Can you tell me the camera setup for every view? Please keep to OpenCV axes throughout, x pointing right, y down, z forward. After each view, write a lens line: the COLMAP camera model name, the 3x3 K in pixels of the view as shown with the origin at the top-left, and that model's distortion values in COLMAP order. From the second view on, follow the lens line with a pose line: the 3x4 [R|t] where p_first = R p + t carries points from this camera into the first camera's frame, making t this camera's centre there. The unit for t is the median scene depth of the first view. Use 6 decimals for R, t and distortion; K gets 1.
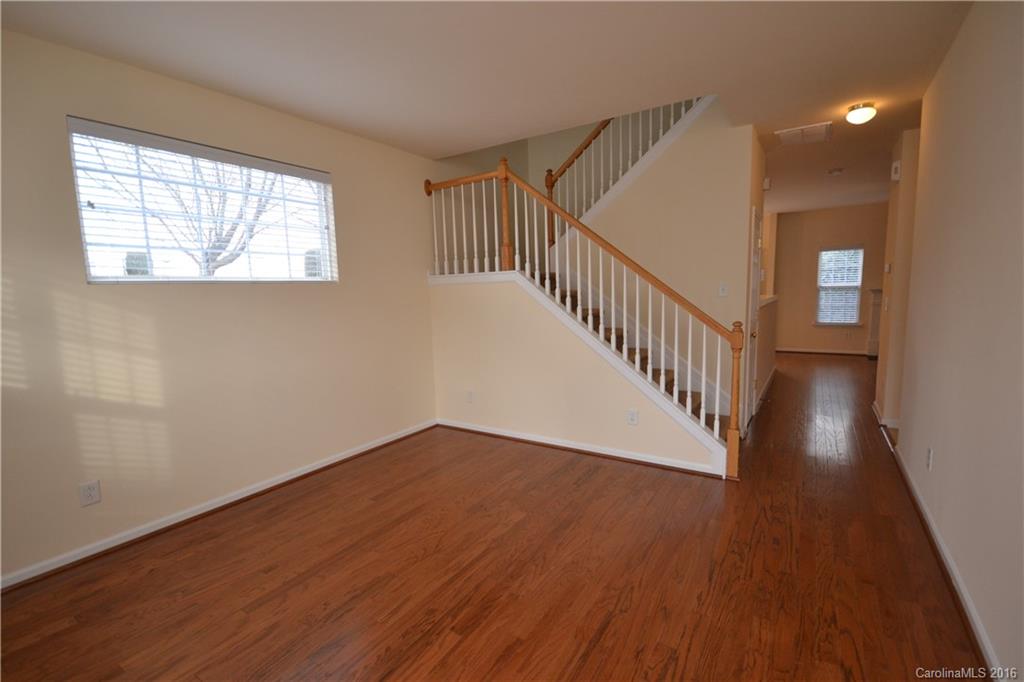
lens RADIAL K [[456.9, 0, 510.6], [0, 456.9, 346.9], [0, 0, 1]] dist [-0.003264, -0.000689]
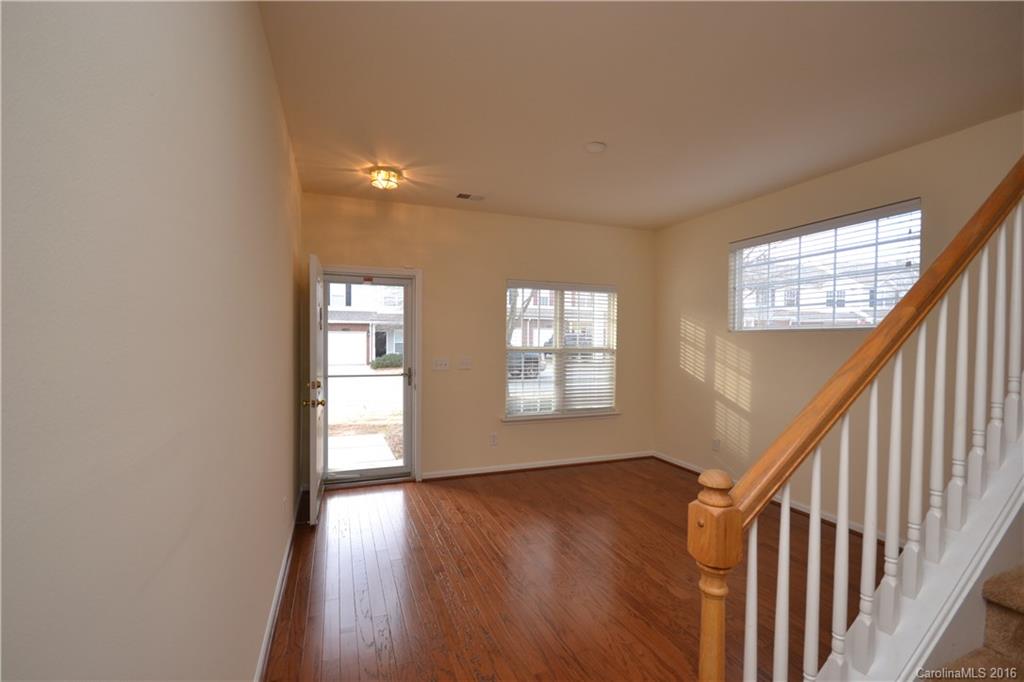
lens RADIAL K [[456.9, 0, 510.6], [0, 456.9, 346.9], [0, 0, 1]] dist [-0.003264, -0.000689]
pose [[-0.587137, 0.074619, -0.806041, 1.077785], [-0.070578, 0.987231, 0.142803, -0.285689], [0.806405, 0.140734, -0.574374, 1.361957]]
